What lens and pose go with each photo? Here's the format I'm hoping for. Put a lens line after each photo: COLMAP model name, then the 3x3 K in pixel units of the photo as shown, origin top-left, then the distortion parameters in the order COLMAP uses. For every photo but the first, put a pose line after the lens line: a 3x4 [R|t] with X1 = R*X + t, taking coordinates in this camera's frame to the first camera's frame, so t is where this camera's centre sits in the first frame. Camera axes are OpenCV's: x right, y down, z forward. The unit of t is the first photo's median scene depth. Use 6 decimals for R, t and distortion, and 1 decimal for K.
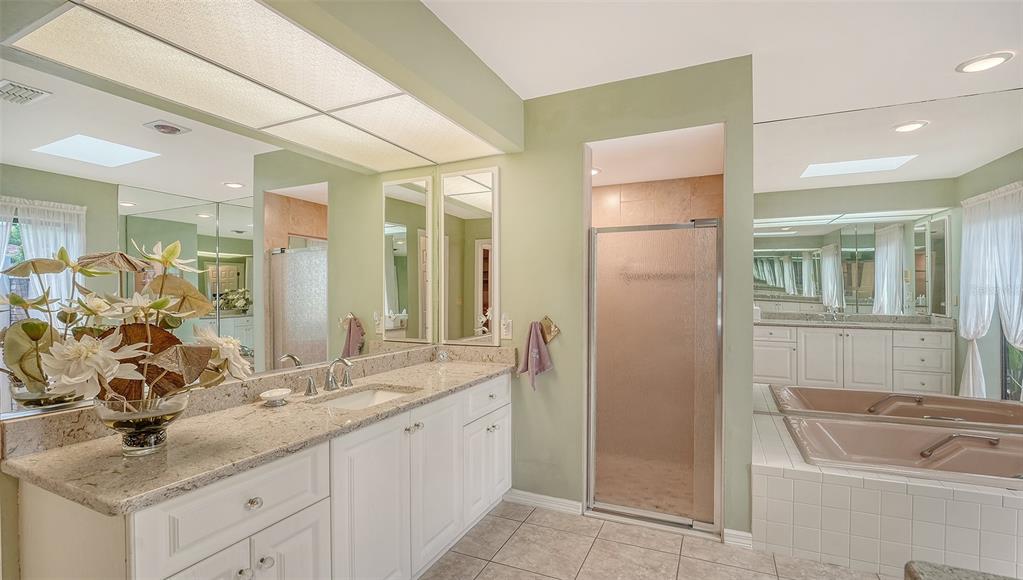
lens RADIAL K [[446.6, 0, 506.3], [0, 446.6, 297.8], [0, 0, 1]] dist [-0.009796, 0.000414]
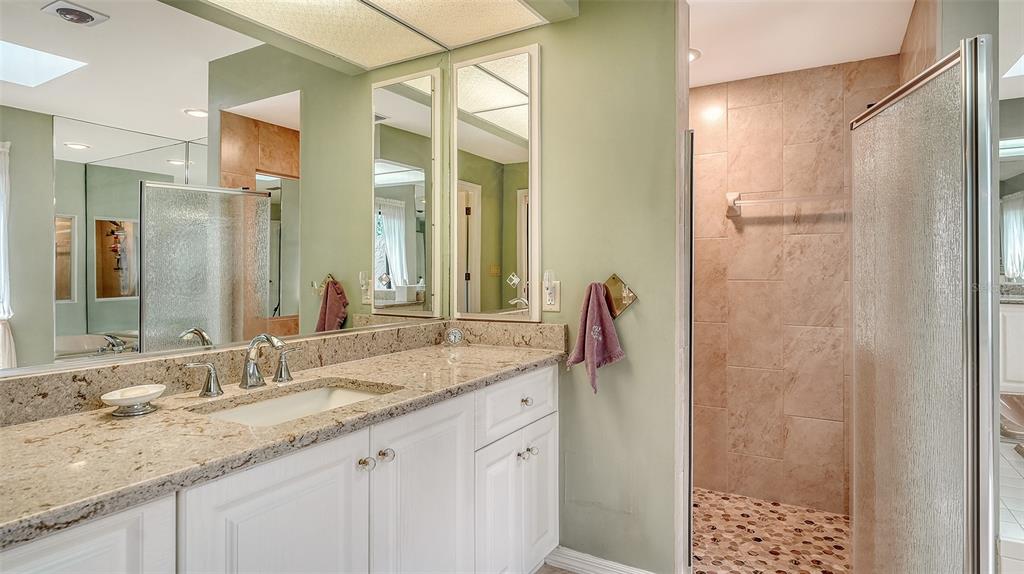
lens RADIAL K [[538.4, 0, 509.6], [0, 538.4, 277.1], [0, 0, 1]] dist [0.006406, -0.001662]
pose [[0.995265, -0.000457, -0.097197, 0.017041], [0.000971, 0.999986, 0.005242, 0.042188], [0.097193, -0.005312, 0.995251, 0.240782]]
